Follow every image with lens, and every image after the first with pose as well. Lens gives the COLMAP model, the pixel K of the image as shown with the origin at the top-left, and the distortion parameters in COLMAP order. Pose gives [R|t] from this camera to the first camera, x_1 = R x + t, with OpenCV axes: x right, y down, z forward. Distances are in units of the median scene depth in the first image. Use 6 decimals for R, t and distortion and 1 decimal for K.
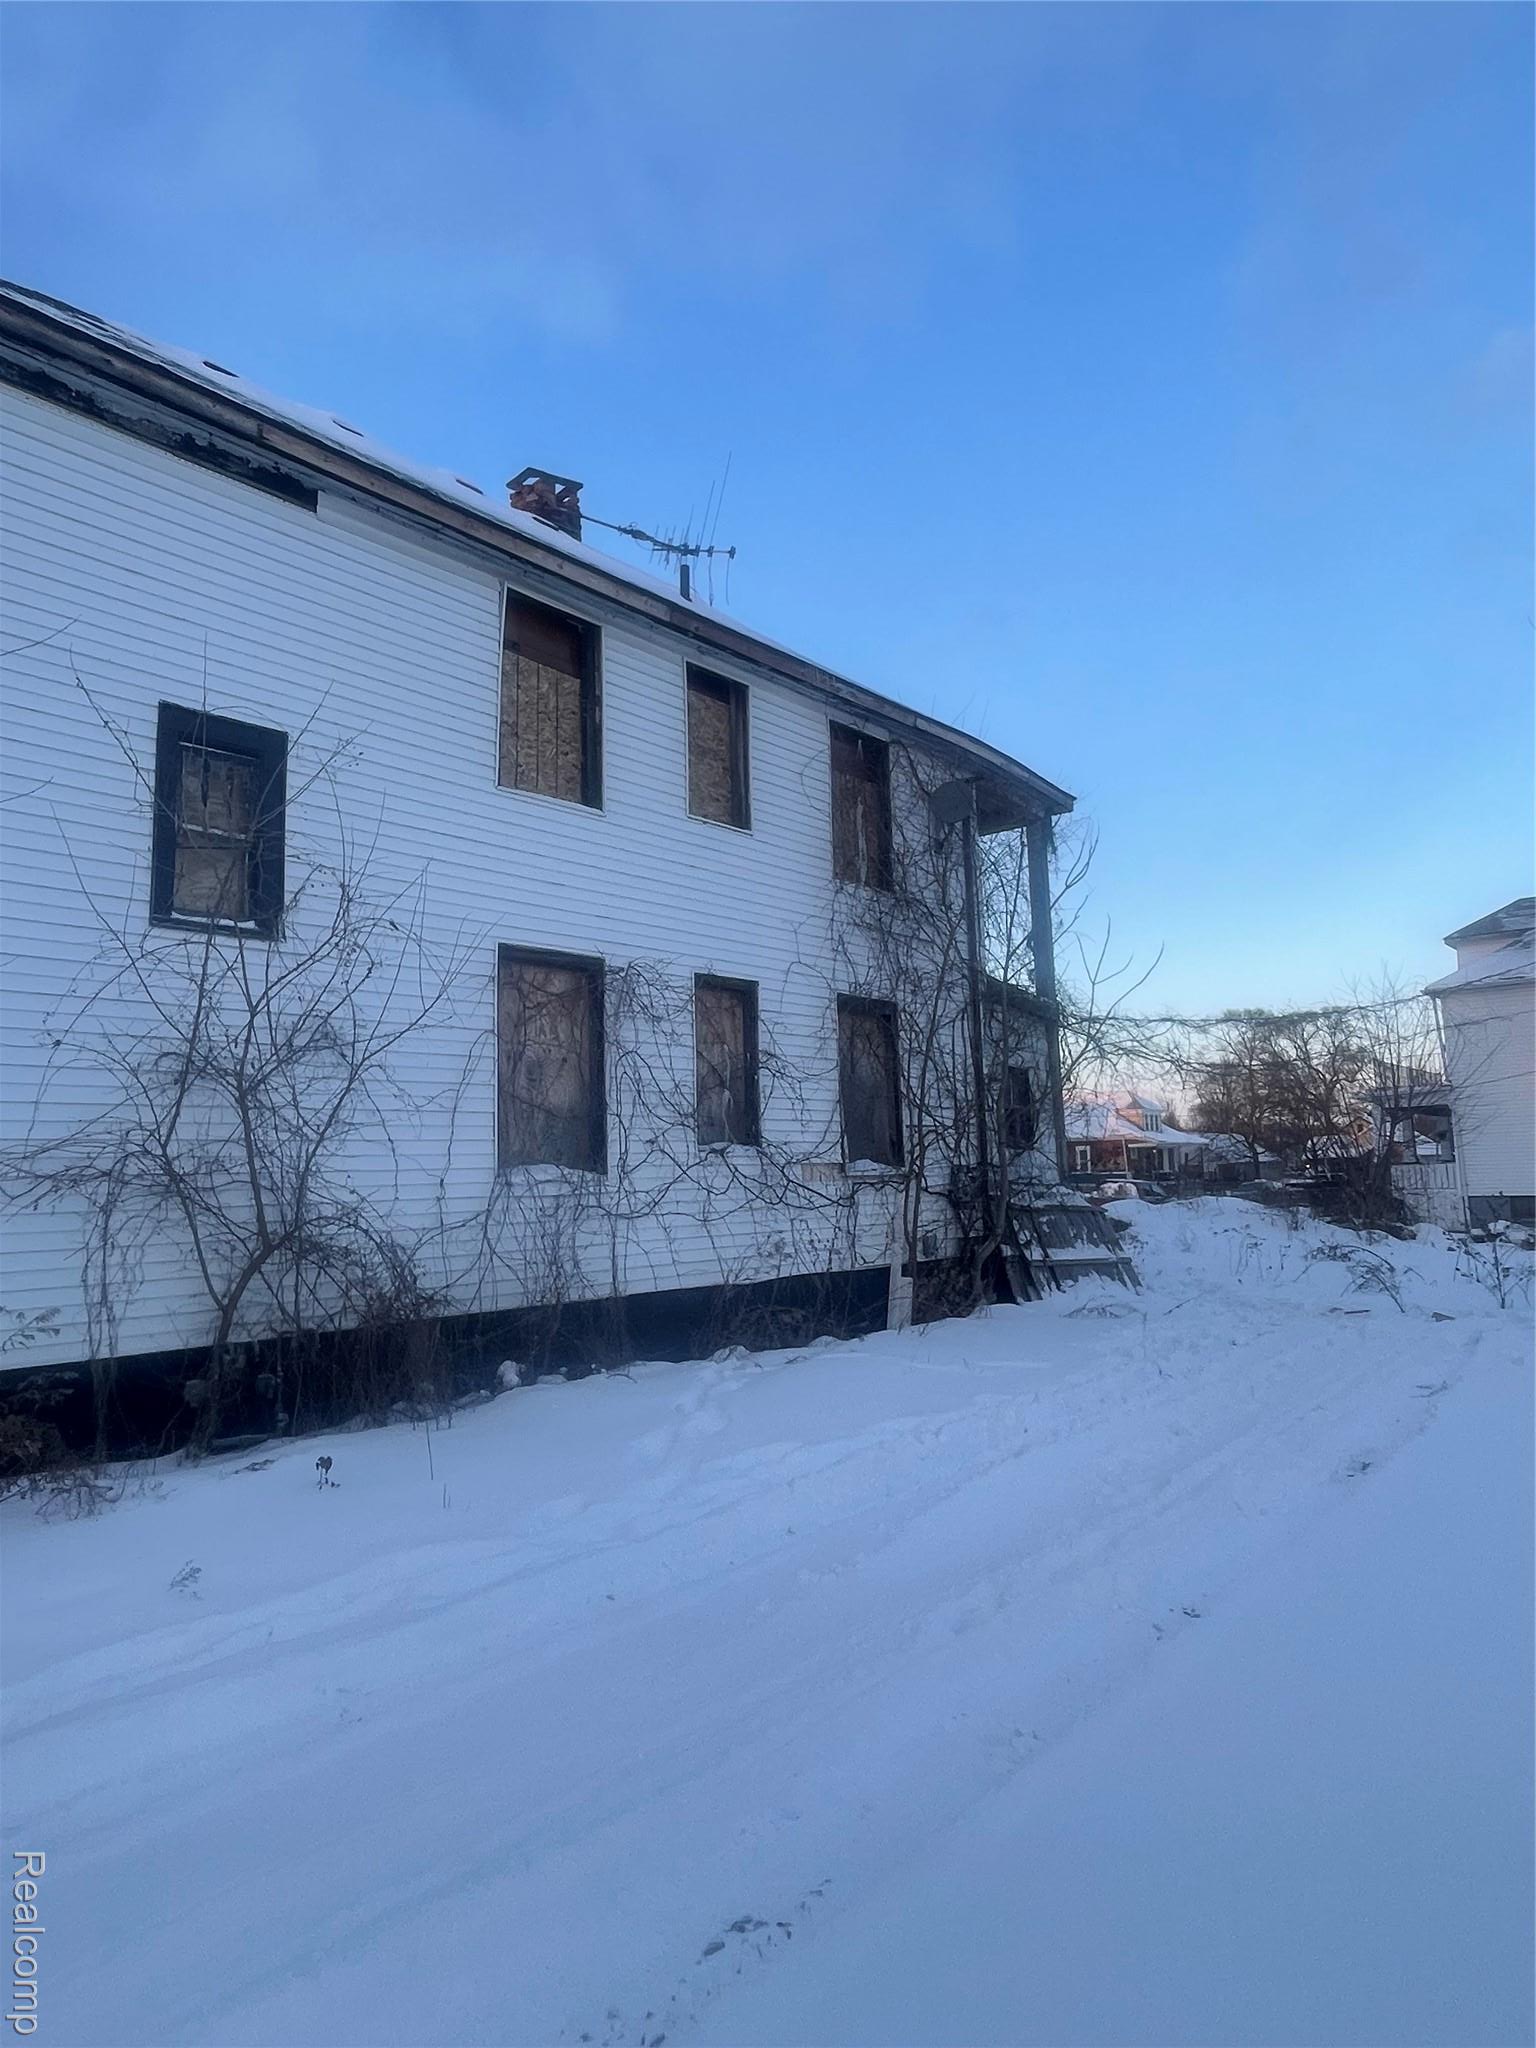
lens RADIAL K [[1248.0, 0, 776.0], [0, 1248.0, 1016.8], [0, 0, 1]] dist [0.012624, -0.008376]
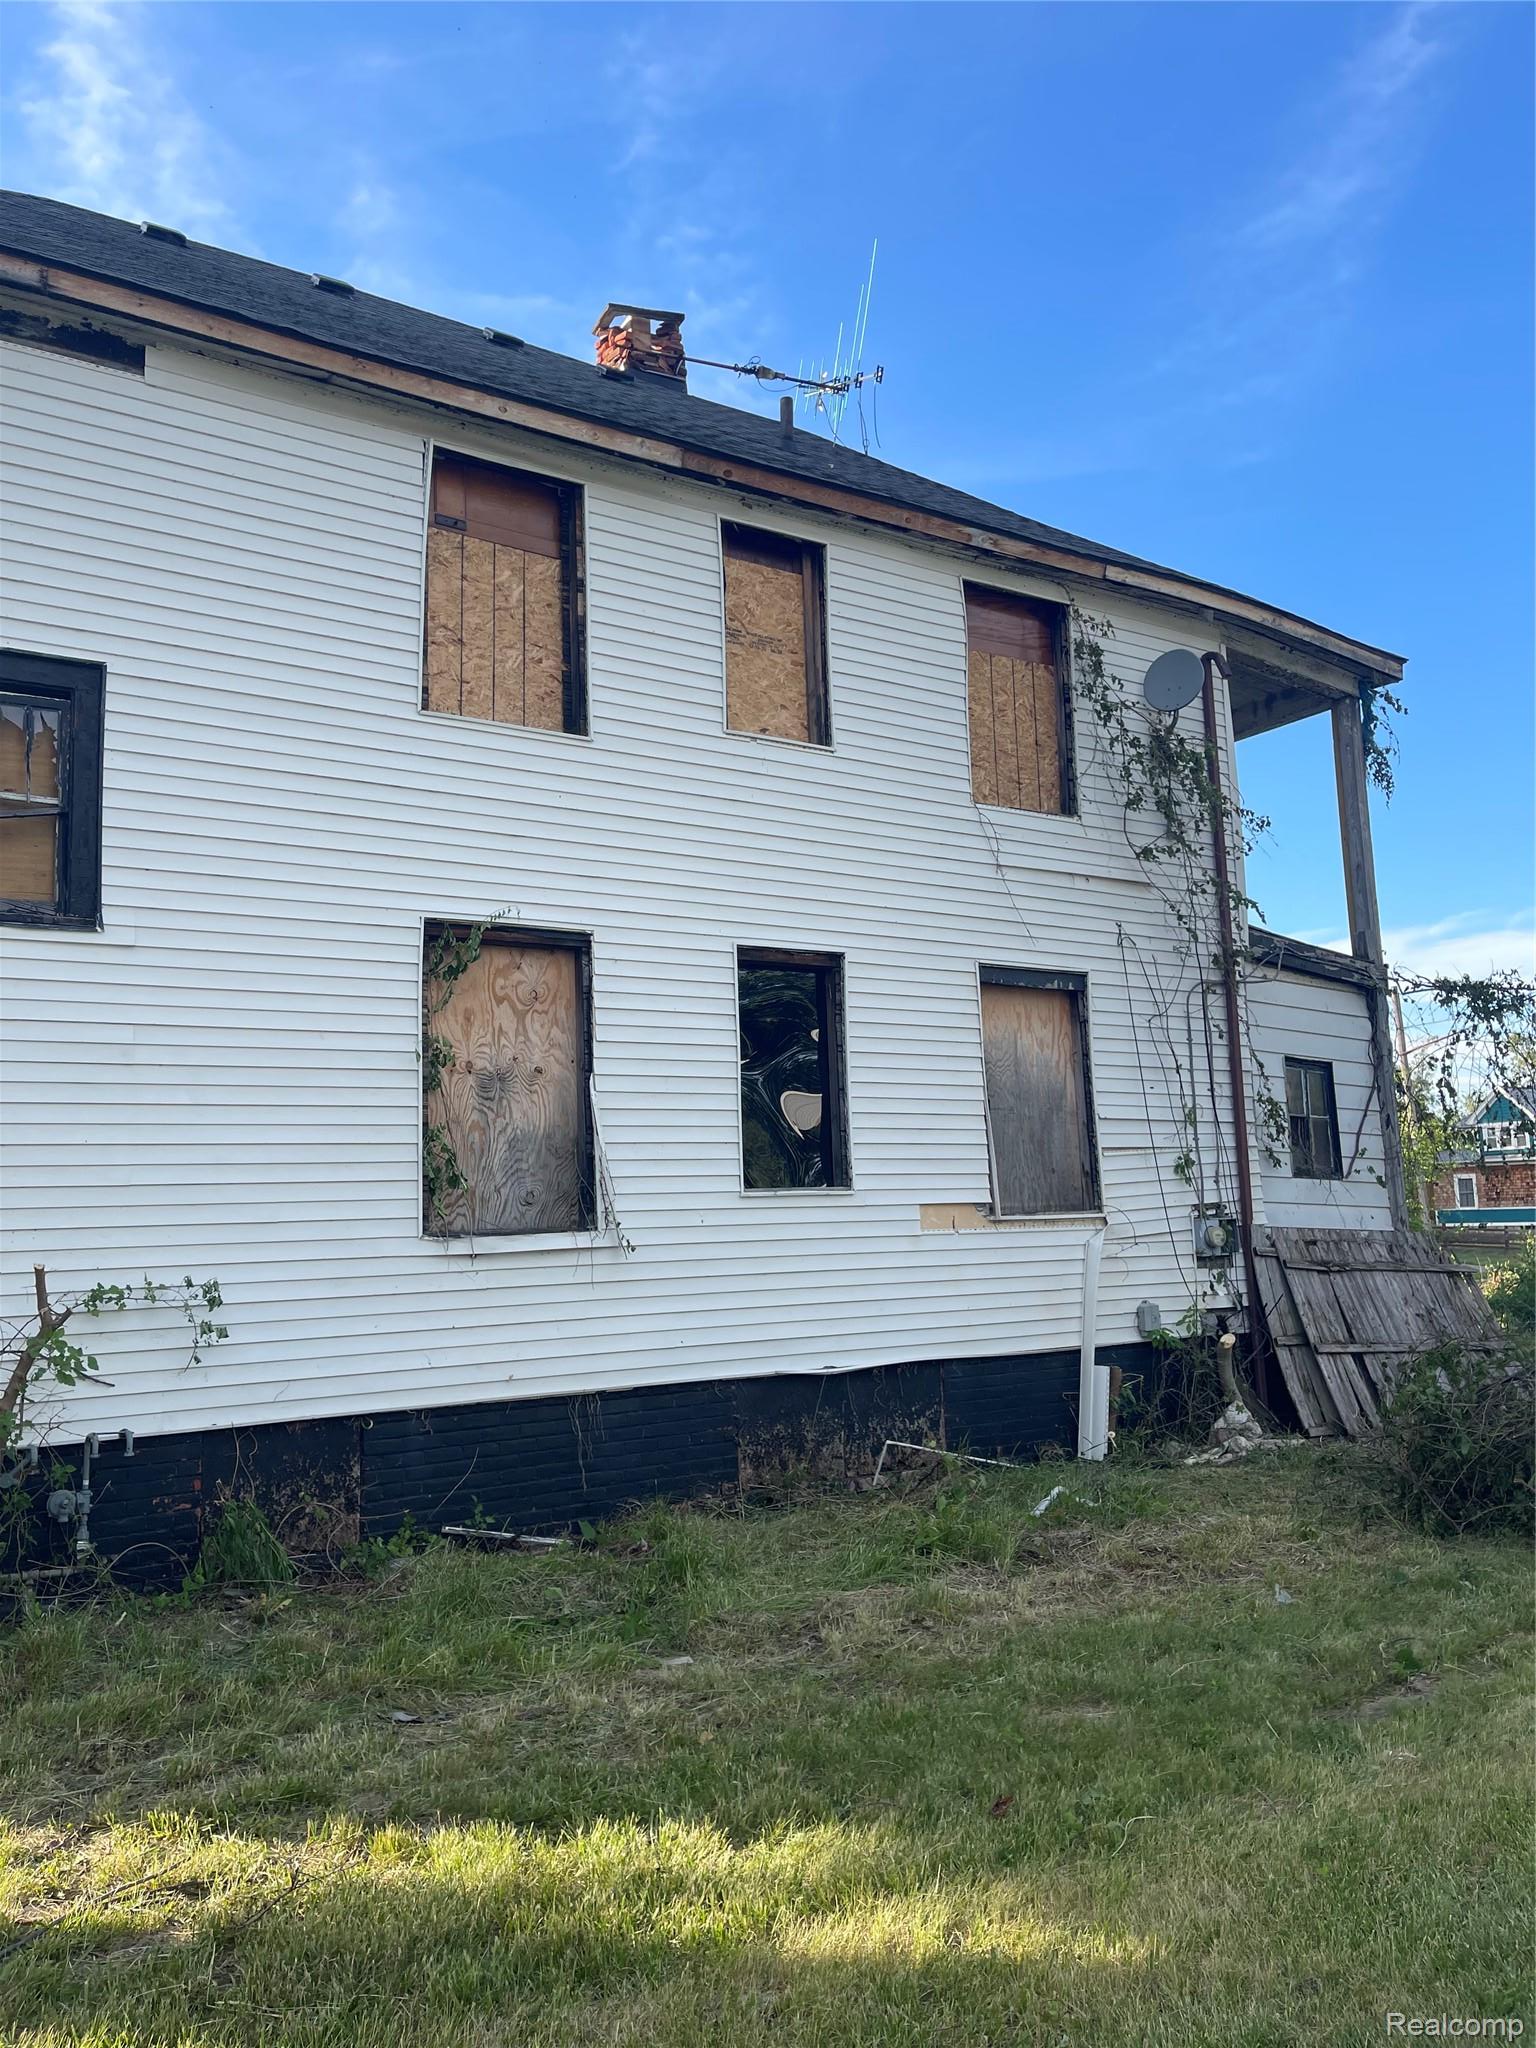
lens RADIAL K [[1543.9, 0, 774.1], [0, 1543.9, 1024.6], [0, 0, 1]] dist [0.051651, -0.050644]
pose [[0.960664, -0.040331, -0.274771, 0.209994], [0.042563, 0.999091, 0.002164, 0.010535], [0.274434, -0.013774, 0.961507, 0.140799]]
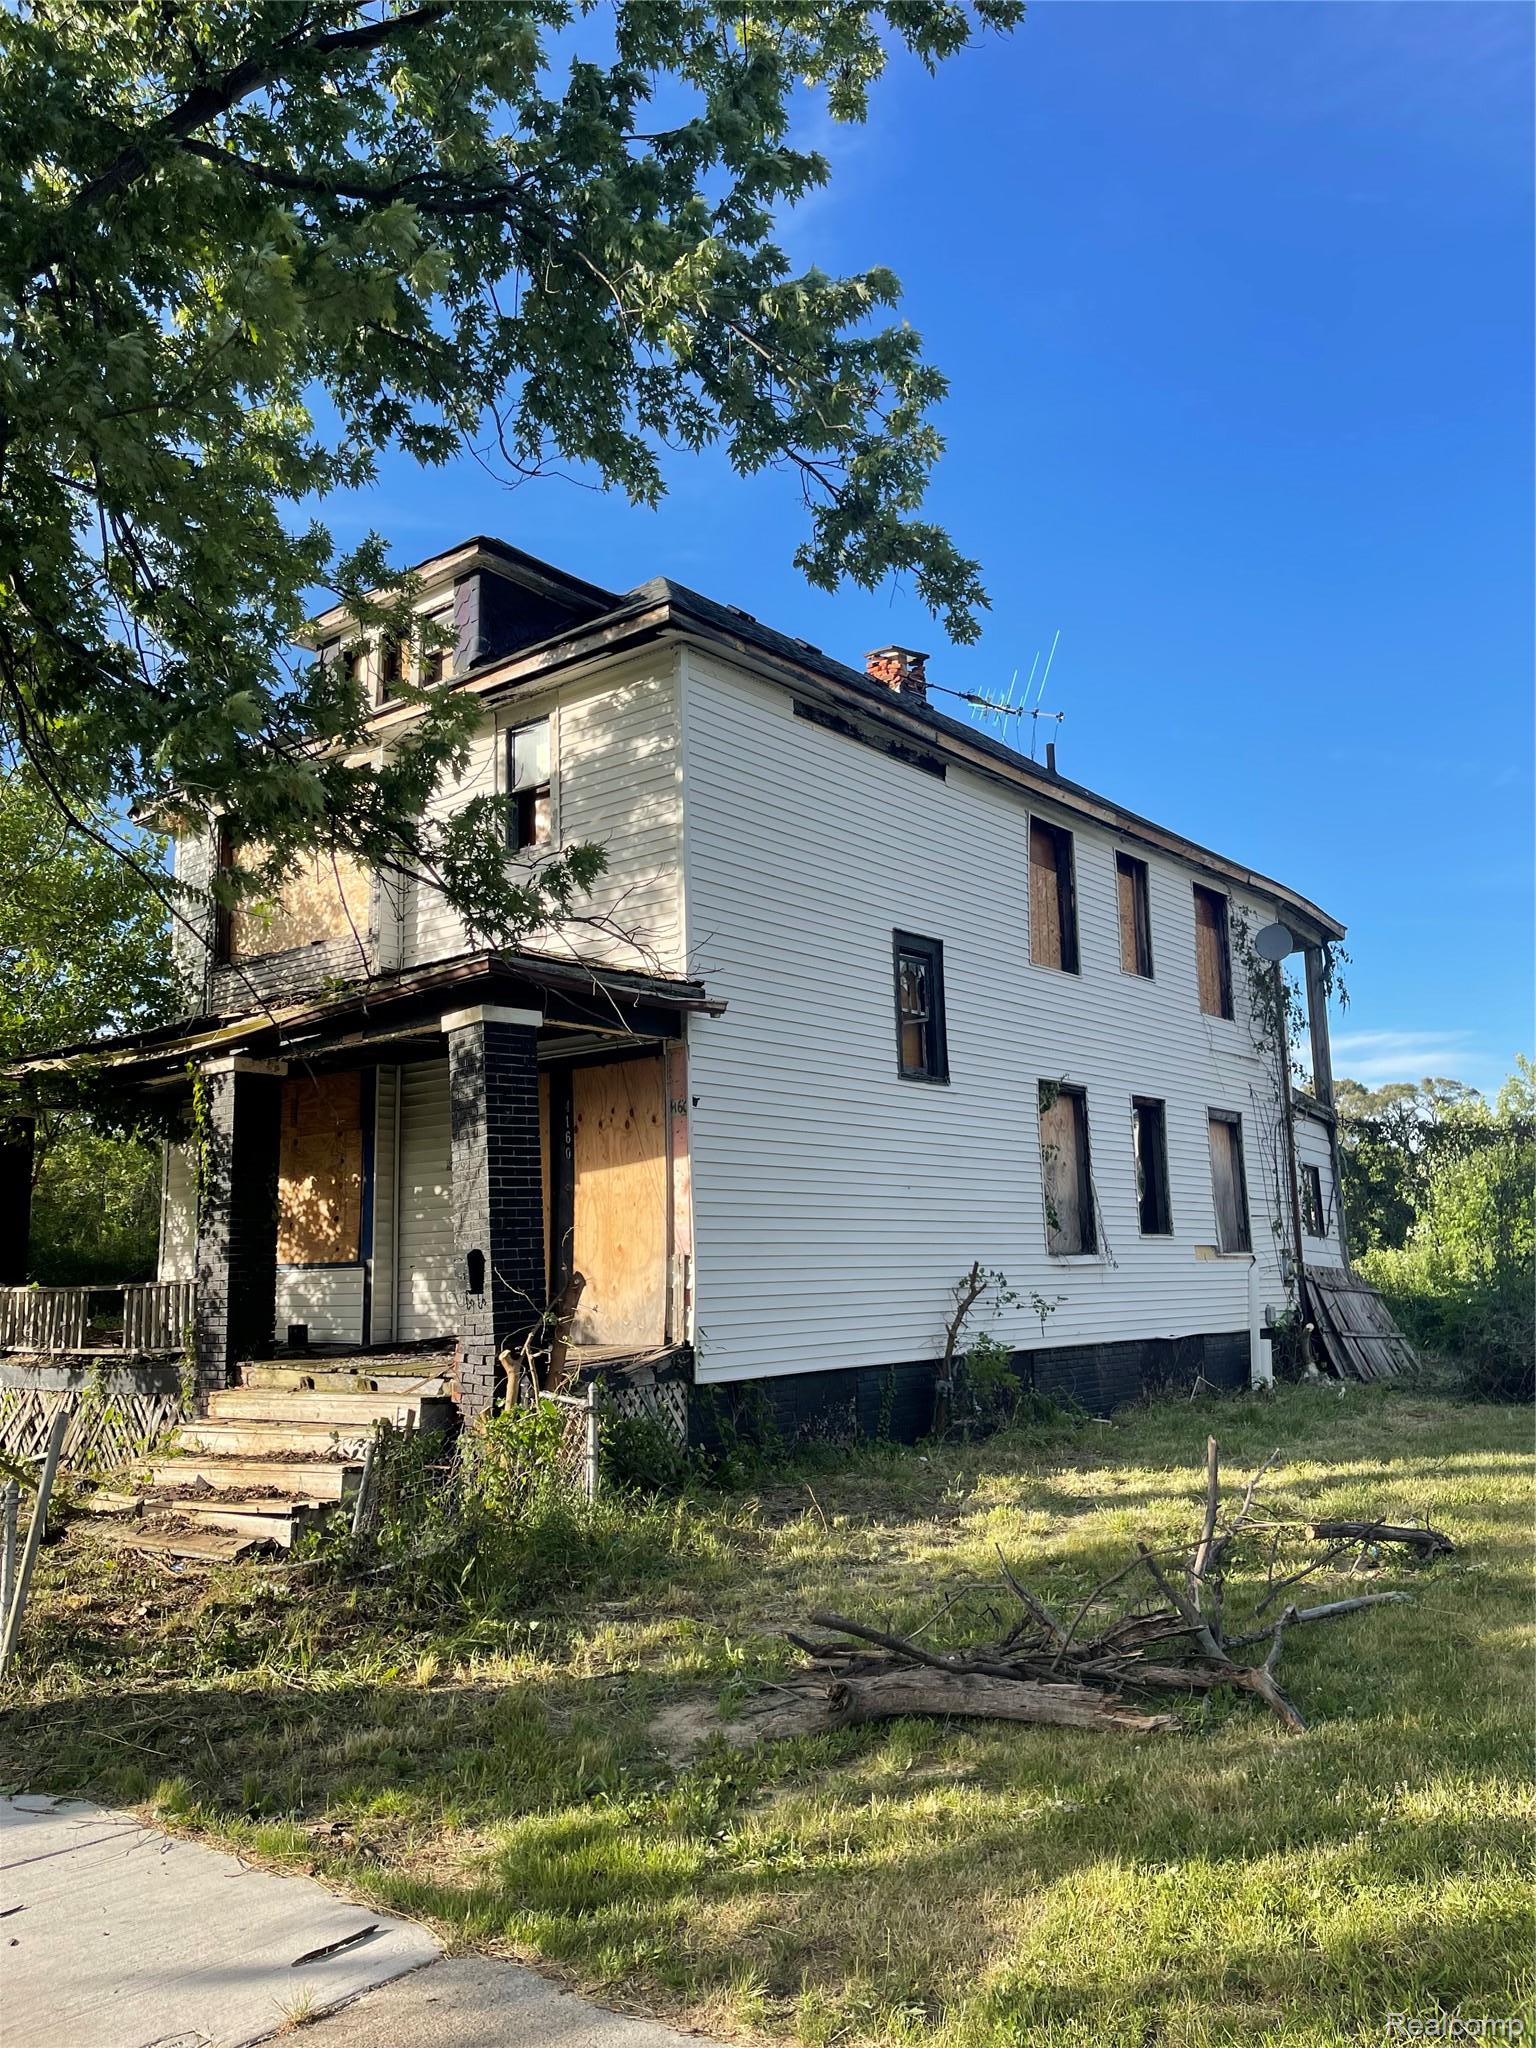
lens RADIAL K [[1543.9, 0, 763.9], [0, 1543.9, 1046.6], [0, 0, 1]] dist [0.051651, -0.050644]
pose [[0.999585, 0.008269, 0.027601, -0.509713], [-0.007680, 0.999742, -0.021382, -0.050245], [-0.027770, 0.021162, 0.999390, -0.615646]]
